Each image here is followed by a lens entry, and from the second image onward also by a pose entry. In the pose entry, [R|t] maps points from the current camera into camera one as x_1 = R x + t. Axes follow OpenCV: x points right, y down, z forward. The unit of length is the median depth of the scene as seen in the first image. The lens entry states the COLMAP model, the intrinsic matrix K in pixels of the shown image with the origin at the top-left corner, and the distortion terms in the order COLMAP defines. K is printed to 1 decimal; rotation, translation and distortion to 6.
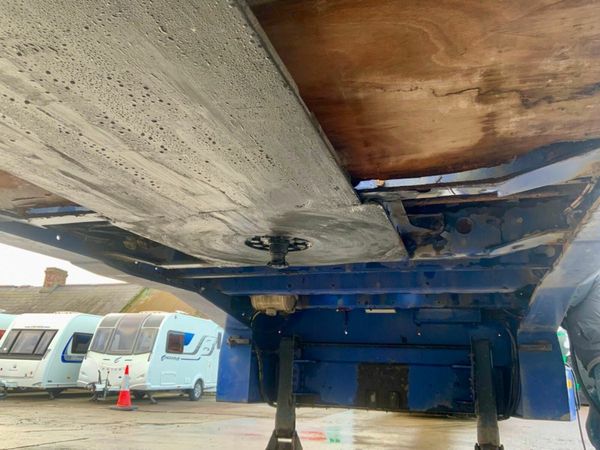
lens RADIAL K [[499.0, 0, 305.7], [0, 499.0, 227.7], [0, 0, 1]] dist [0.110932, -0.211040]
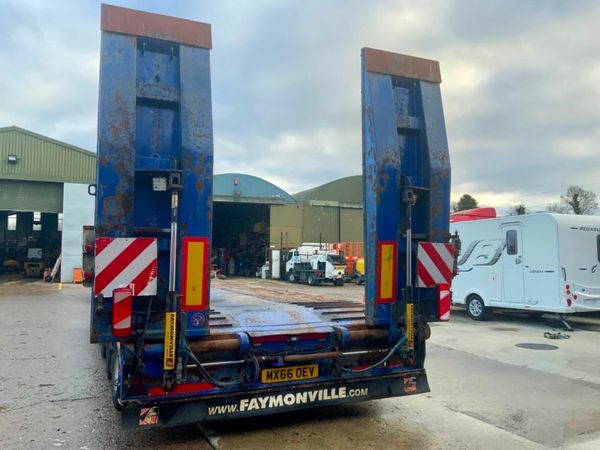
lens RADIAL K [[499.0, 0, 305.7], [0, 499.0, 227.7], [0, 0, 1]] dist [0.110932, -0.211040]
pose [[-0.727253, -0.086211, -0.680934, 0.534042], [0.164417, 0.941315, -0.294777, 0.394749], [0.666386, -0.326335, -0.670399, 1.400948]]
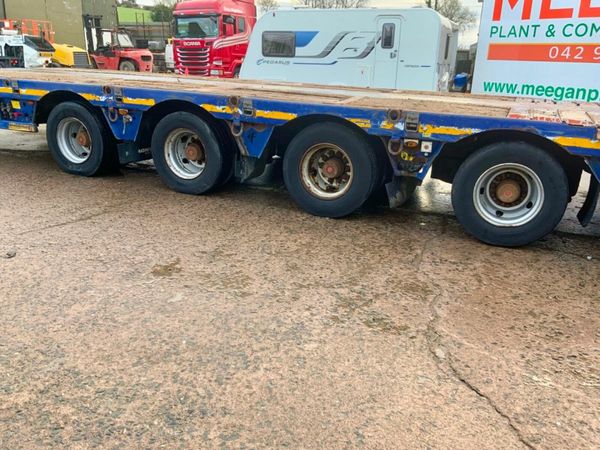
lens RADIAL K [[499.0, 0, 305.7], [0, 499.0, 227.7], [0, 0, 1]] dist [0.110932, -0.211040]
pose [[-0.079465, 0.272681, -0.958817, 0.629004], [0.240955, 0.938590, 0.246958, 0.300407], [0.967278, -0.211408, -0.140289, 1.025805]]
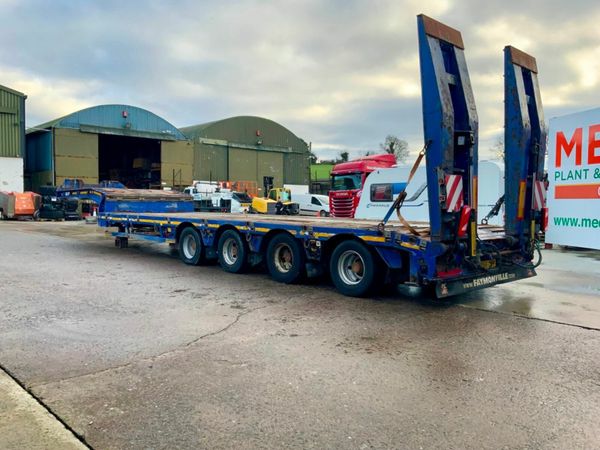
lens RADIAL K [[499.0, 0, 305.7], [0, 499.0, 227.7], [0, 0, 1]] dist [0.110932, -0.211040]
pose [[-0.456747, 0.001587, -0.889595, 0.797873], [0.224208, 0.967922, -0.113389, 0.371365], [0.860879, -0.251244, -0.442452, 1.249555]]
